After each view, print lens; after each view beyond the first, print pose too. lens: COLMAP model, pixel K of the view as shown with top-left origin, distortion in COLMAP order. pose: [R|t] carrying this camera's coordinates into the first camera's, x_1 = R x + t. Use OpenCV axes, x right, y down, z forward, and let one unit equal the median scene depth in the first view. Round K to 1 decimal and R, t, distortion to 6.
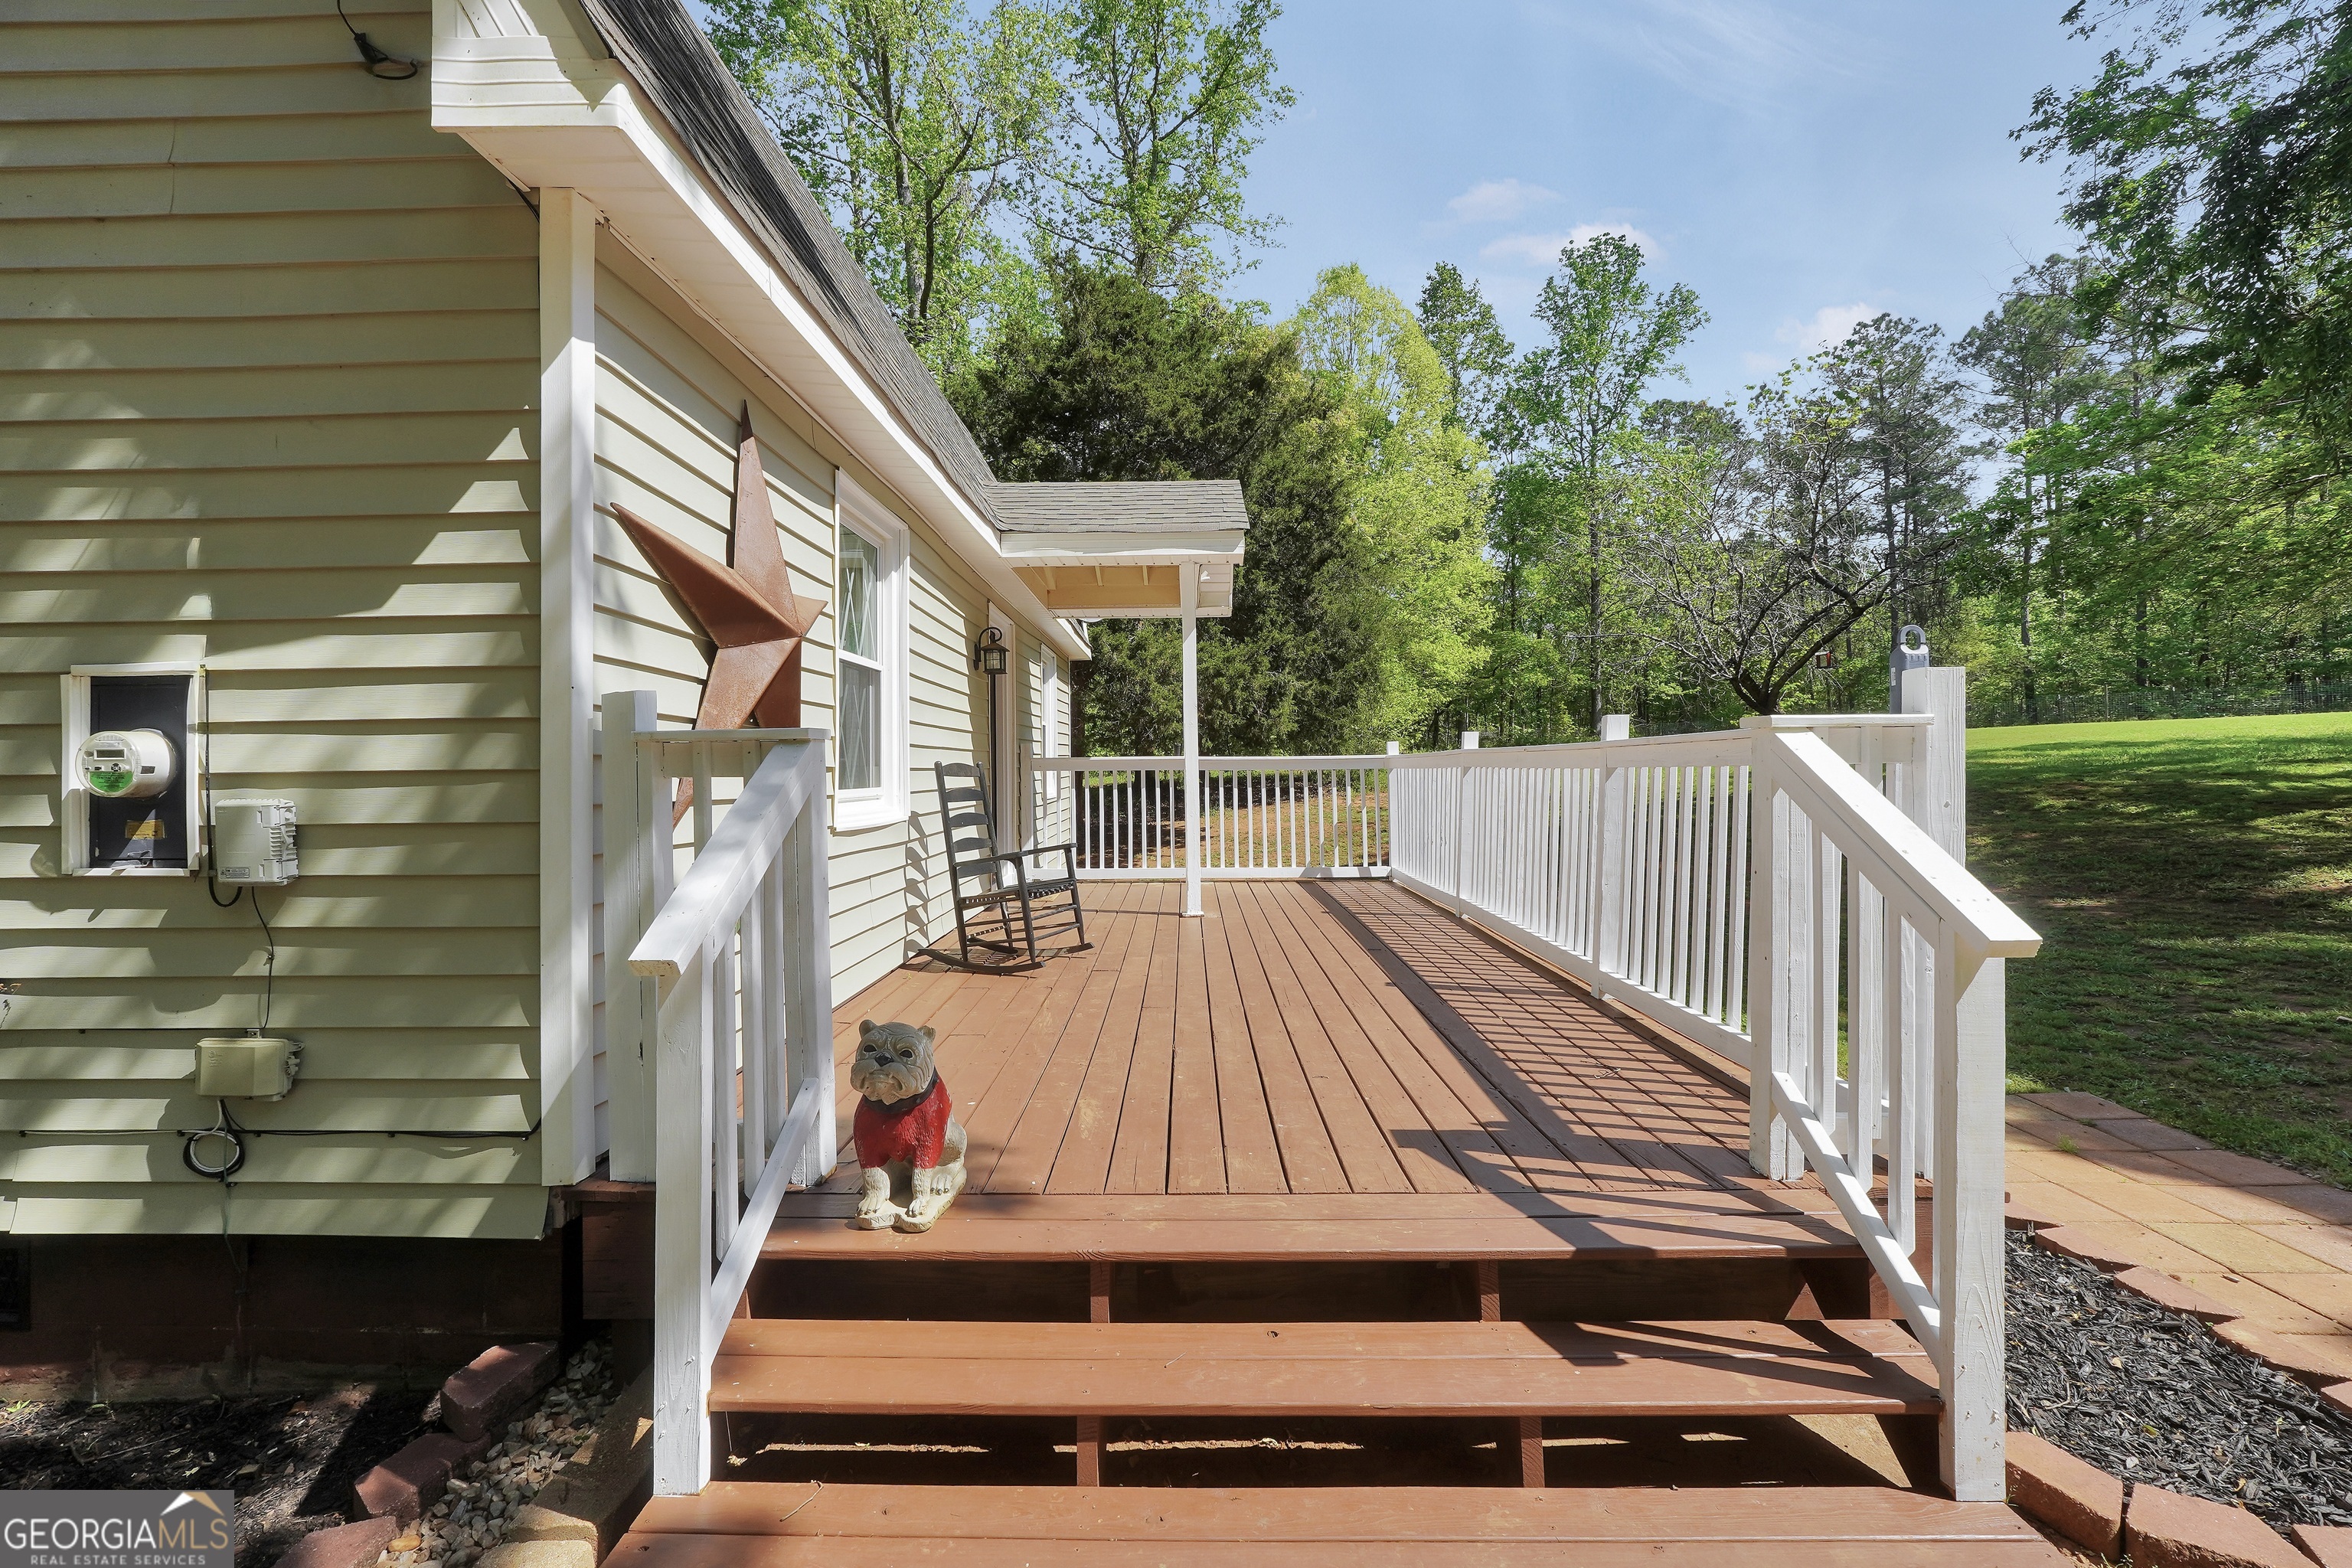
lens RADIAL K [[1008.5, 0, 1196.2], [0, 1008.5, 777.7], [0, 0, 1]] dist [-0.014238, 0.004217]
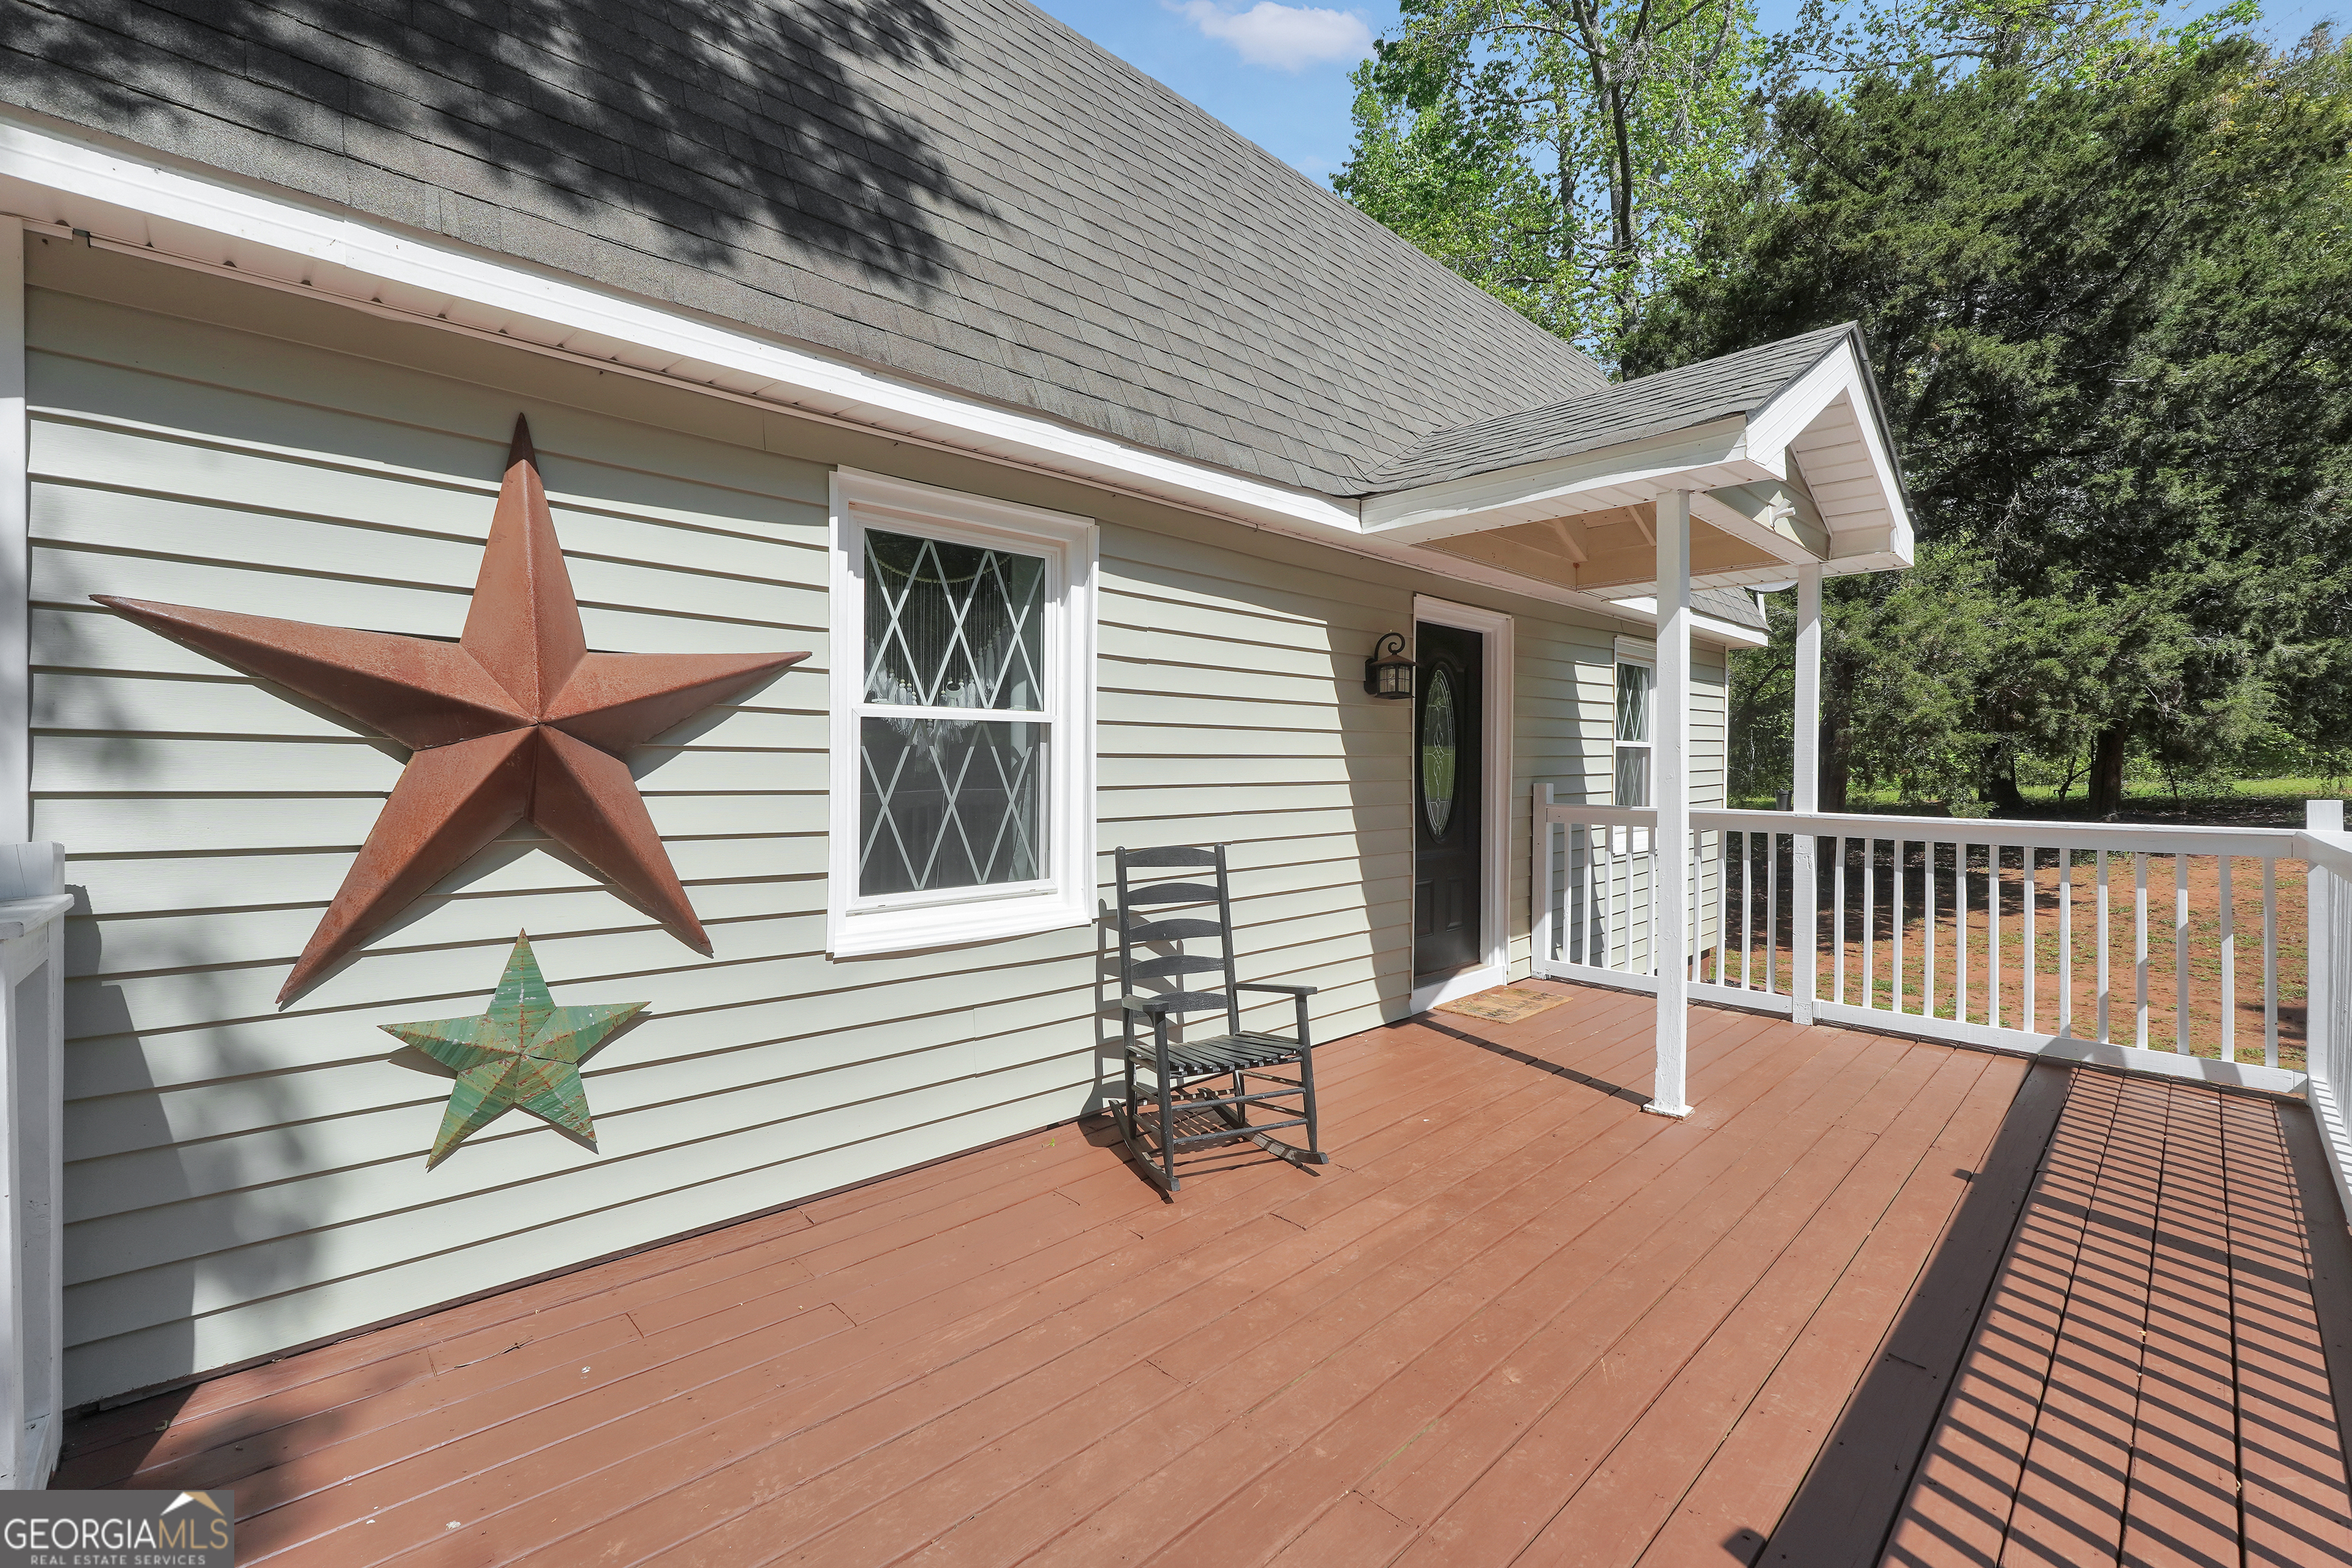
lens RADIAL K [[1008.5, 0, 1164.2], [0, 1008.5, 776.7], [0, 0, 1]] dist [-0.014238, 0.004217]
pose [[0.686992, 0.024144, -0.726263, 0.206699], [-0.016513, 0.999708, 0.017614, -0.058023], [0.726477, -0.000108, 0.687191, 0.392594]]
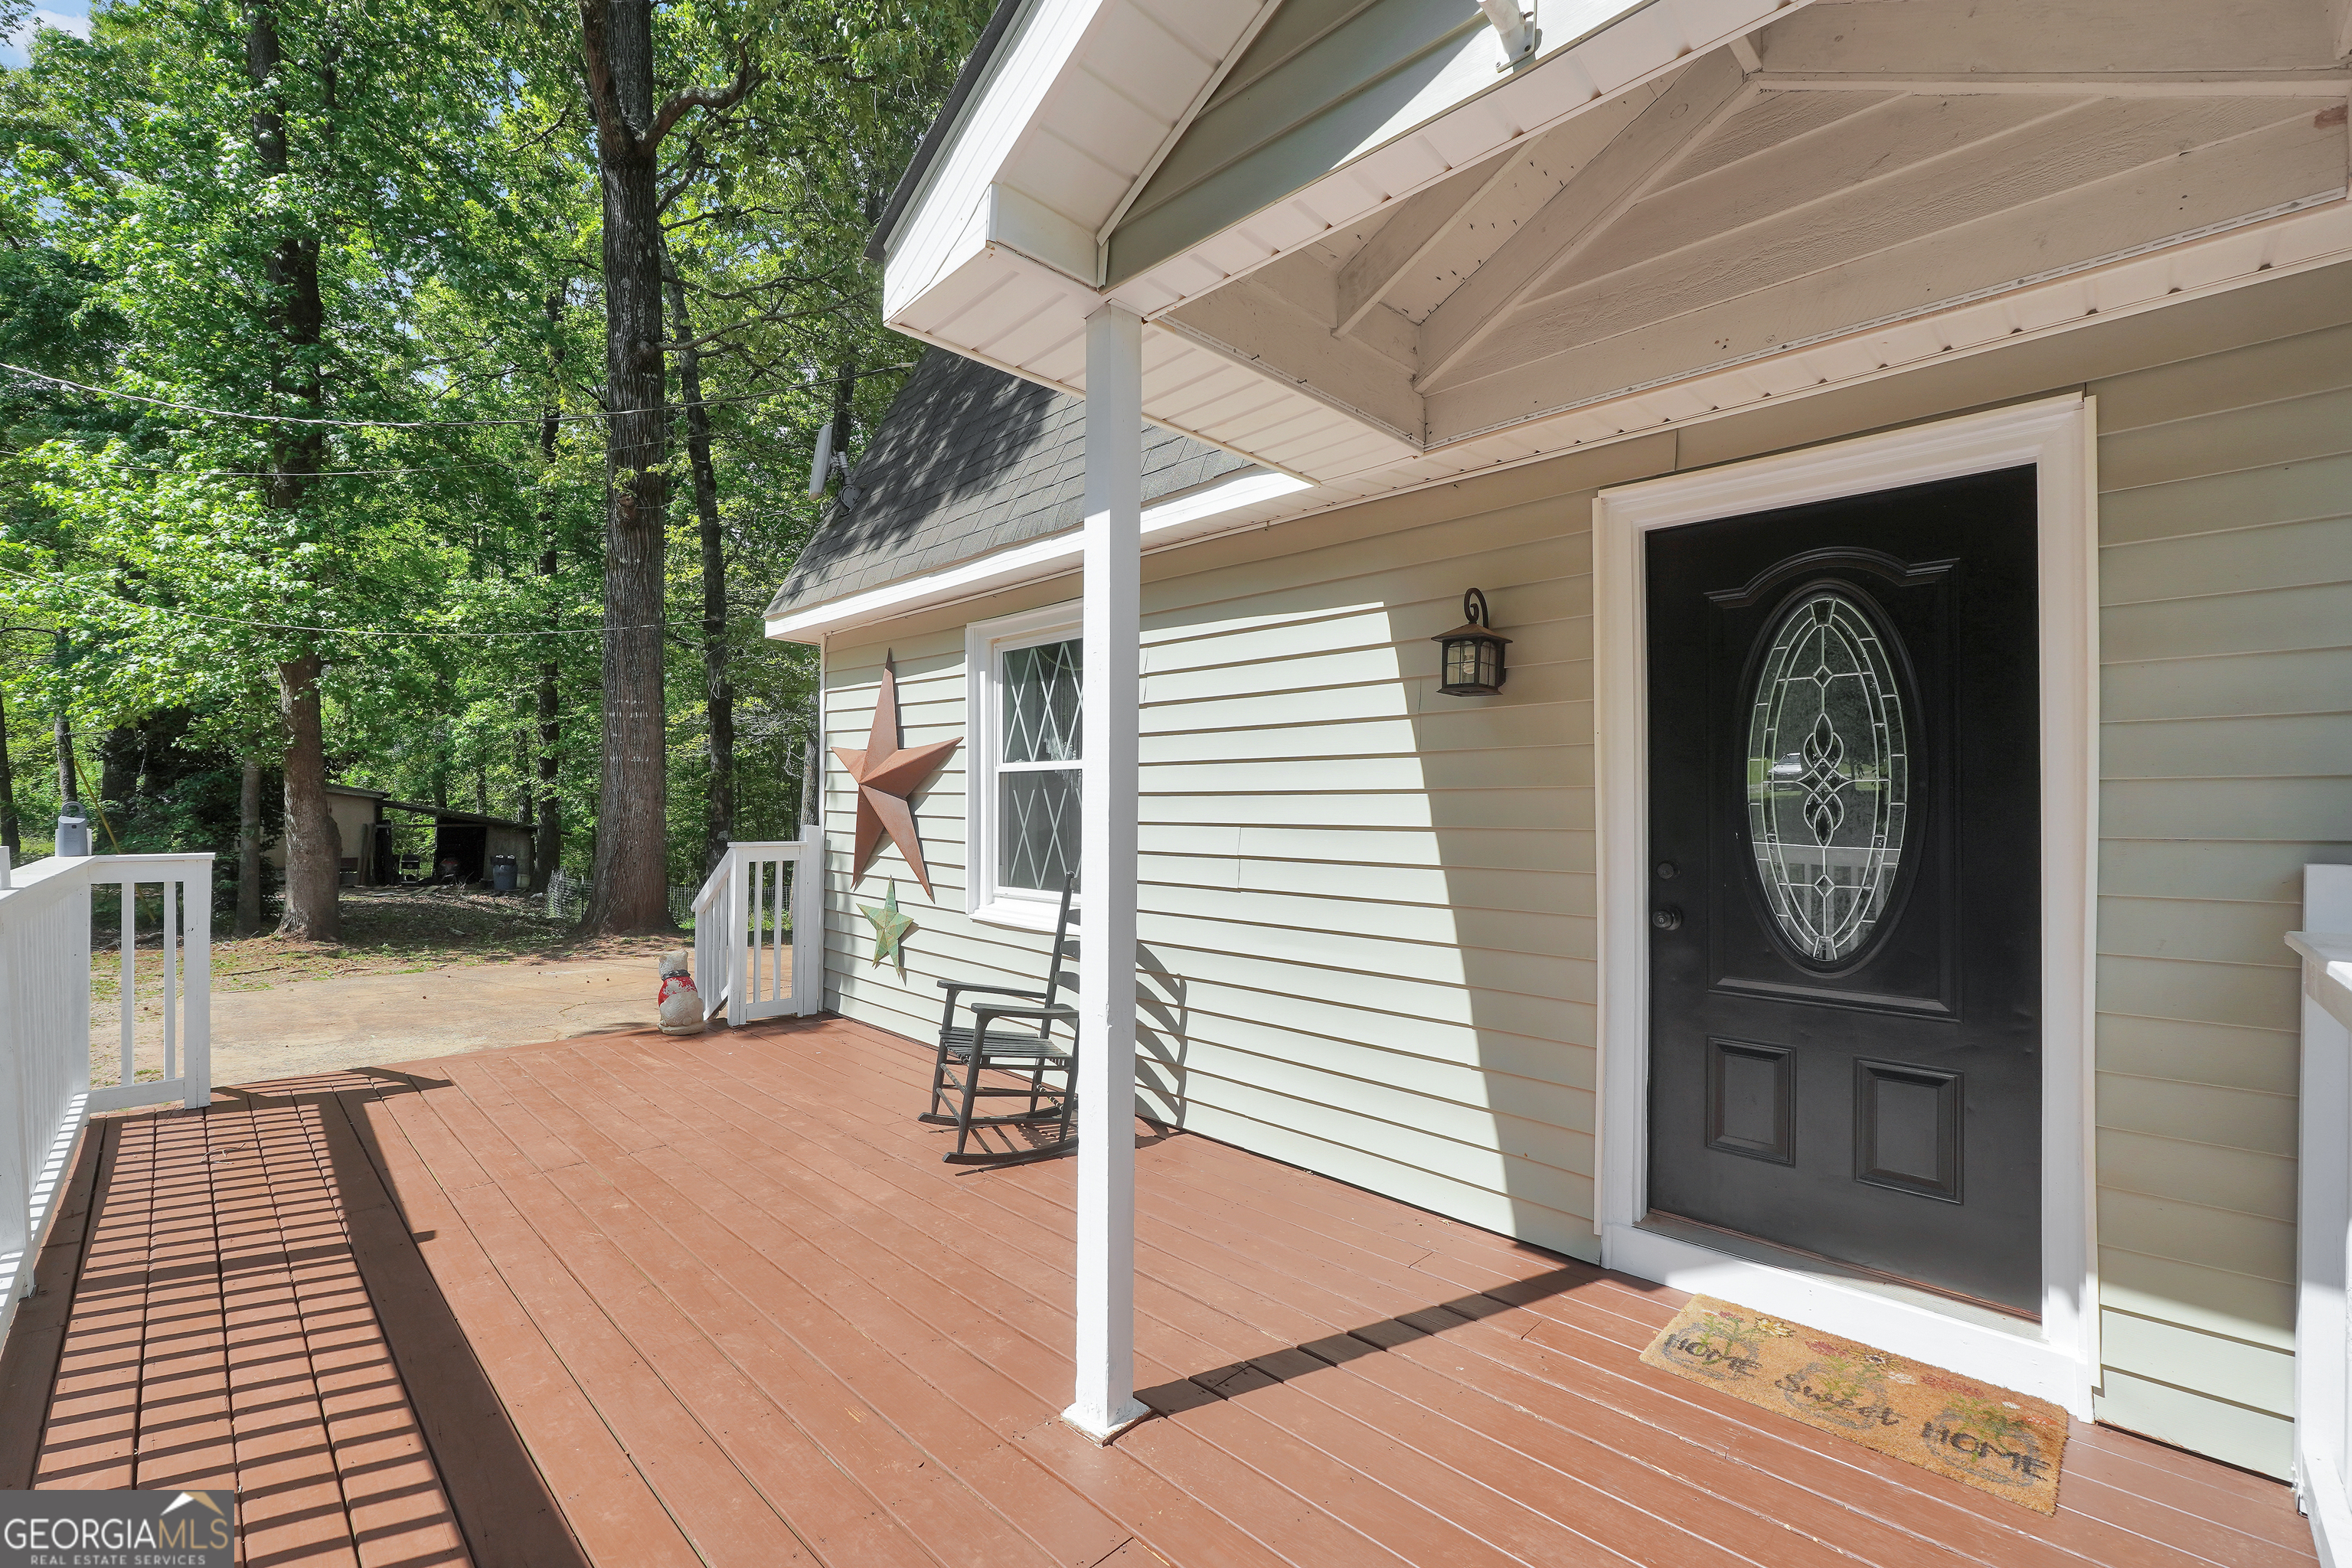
lens RADIAL K [[1008.5, 0, 1159.5], [0, 1008.5, 802.7], [0, 0, 1]] dist [-0.014238, 0.004217]
pose [[-0.714785, 0.011443, -0.699250, 0.204109], [0.002085, 0.999897, 0.014231, -0.063043], [0.699341, 0.008714, -0.714735, 1.216855]]
